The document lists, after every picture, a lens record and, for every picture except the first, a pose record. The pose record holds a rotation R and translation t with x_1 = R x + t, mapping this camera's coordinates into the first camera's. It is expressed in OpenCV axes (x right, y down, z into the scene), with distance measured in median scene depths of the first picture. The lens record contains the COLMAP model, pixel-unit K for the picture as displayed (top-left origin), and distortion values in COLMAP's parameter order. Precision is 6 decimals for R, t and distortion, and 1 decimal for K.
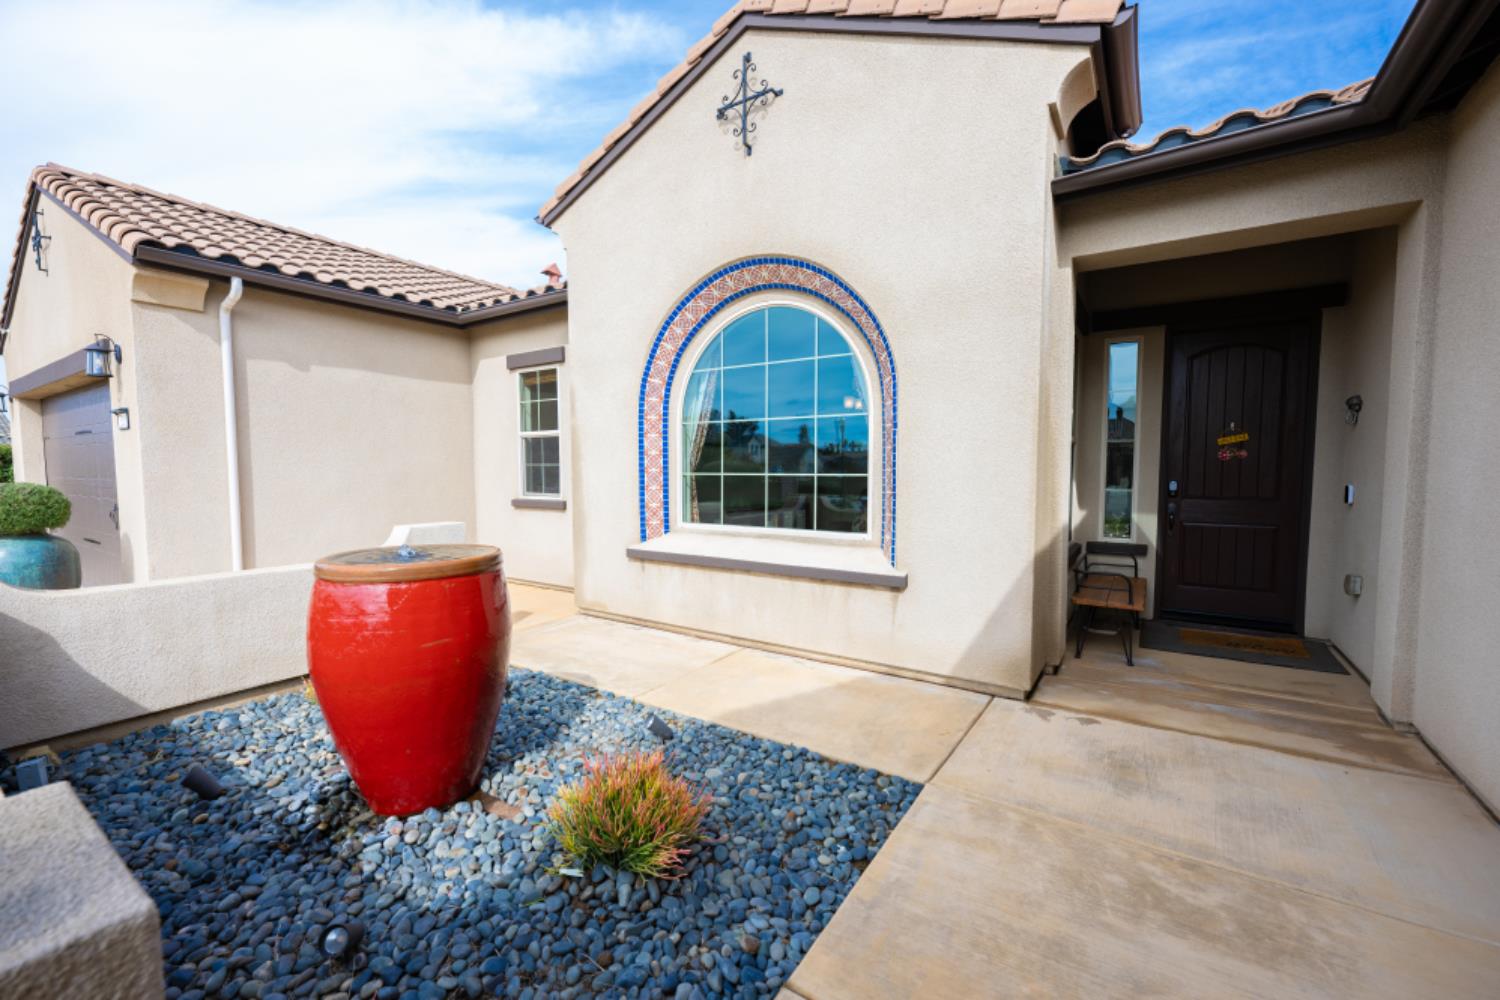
lens RADIAL K [[618.8, 0, 743.8], [0, 618.8, 505.3], [0, 0, 1]] dist [-0.000613, -0.000100]
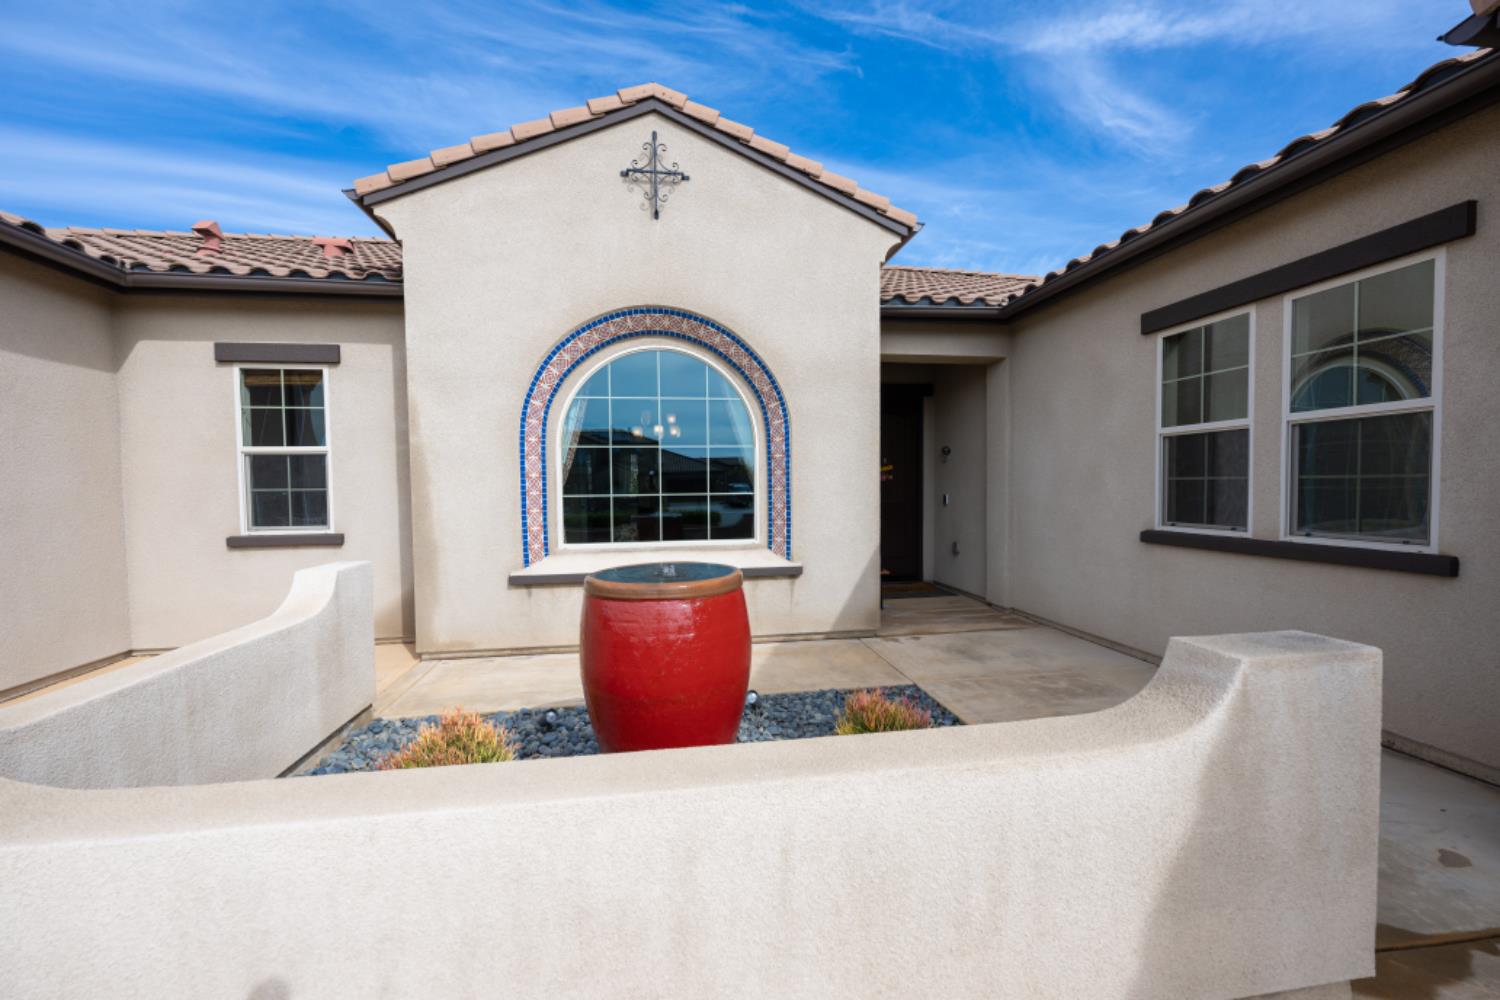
lens RADIAL K [[586.3, 0, 767.0], [0, 586.3, 506.6], [0, 0, 1]] dist [-0.000138, -0.000008]
pose [[0.730033, -0.032792, 0.682625, -0.550198], [0.053820, 0.998505, -0.009591, -0.006845], [-0.681290, 0.043740, 0.730706, 0.074514]]
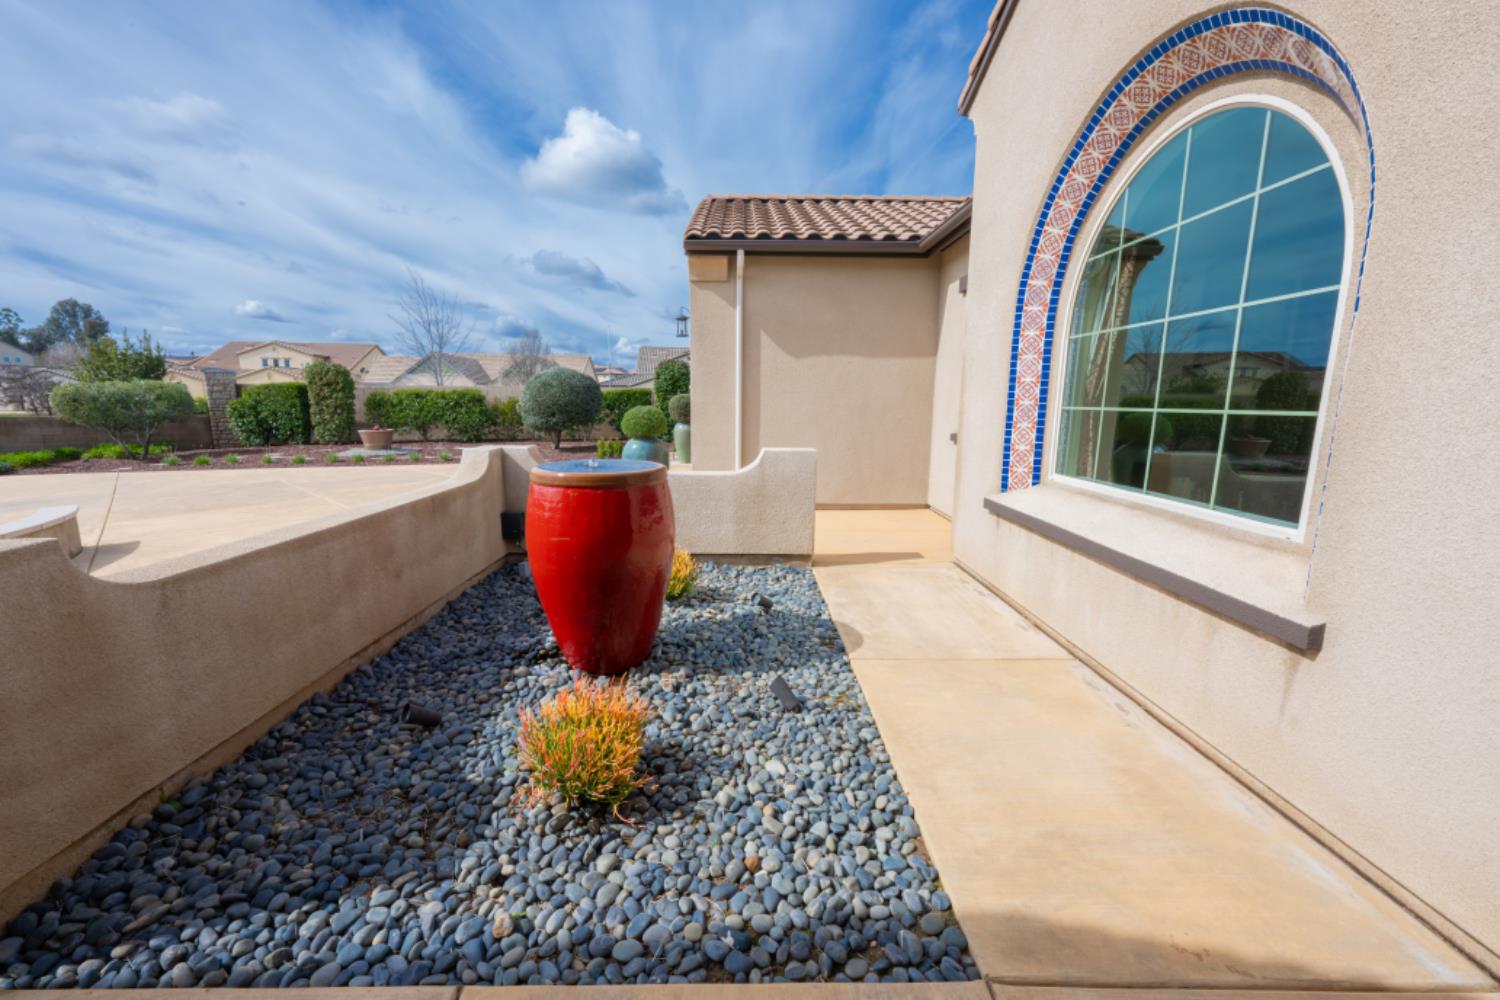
lens RADIAL K [[593.0, 0, 744.4], [0, 593.0, 504.8], [0, 0, 1]] dist [-0.001370, 0.000381]
pose [[0.562646, 0.150027, -0.812971, 0.300770], [-0.061564, 0.988268, 0.139769, -0.012750], [0.824403, -0.028591, 0.565281, 0.304702]]
